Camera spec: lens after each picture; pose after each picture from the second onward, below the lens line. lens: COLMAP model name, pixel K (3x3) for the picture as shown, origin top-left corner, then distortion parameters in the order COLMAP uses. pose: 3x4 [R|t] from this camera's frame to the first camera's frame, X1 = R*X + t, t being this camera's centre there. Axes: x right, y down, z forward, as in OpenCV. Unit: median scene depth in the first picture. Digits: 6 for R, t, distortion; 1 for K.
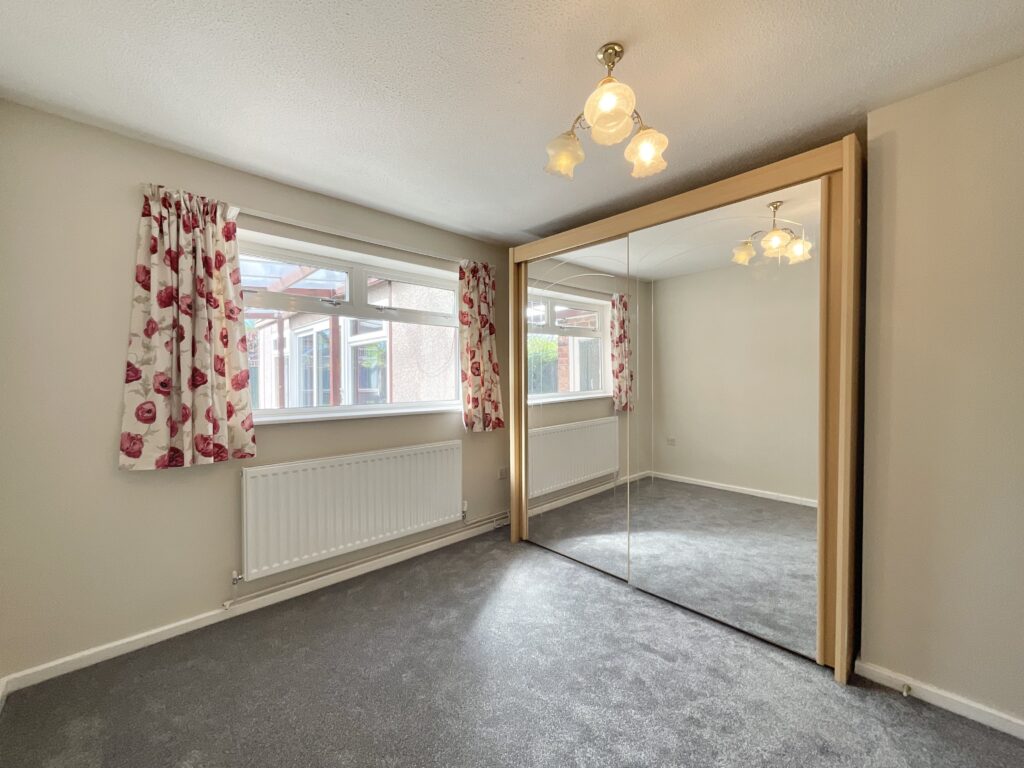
lens RADIAL K [[416.9, 0, 512.0], [0, 416.9, 384.0], [0, 0, 1]] dist [-0.000436, -0.000112]
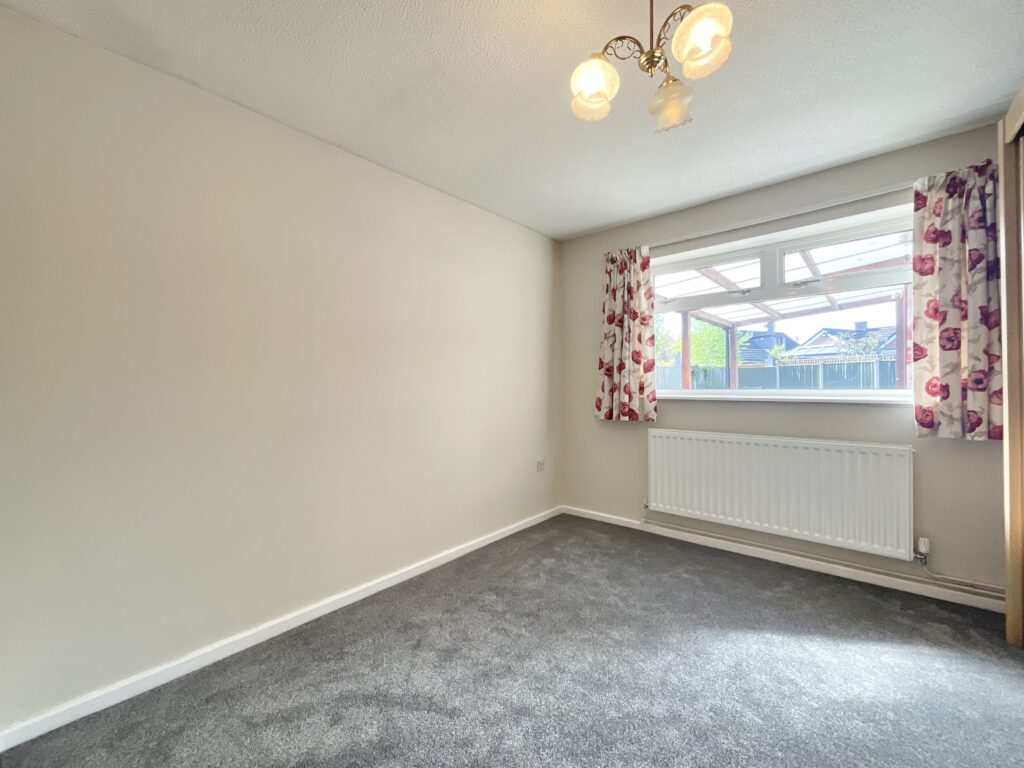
lens RADIAL K [[416.9, 0, 512.0], [0, 416.9, 384.0], [0, 0, 1]] dist [-0.000436, -0.000112]
pose [[0.093689, 0.003413, -0.995596, 0.722652], [-0.002637, 0.999991, 0.003180, 0.047698], [0.995598, 0.002327, 0.093697, 0.406769]]
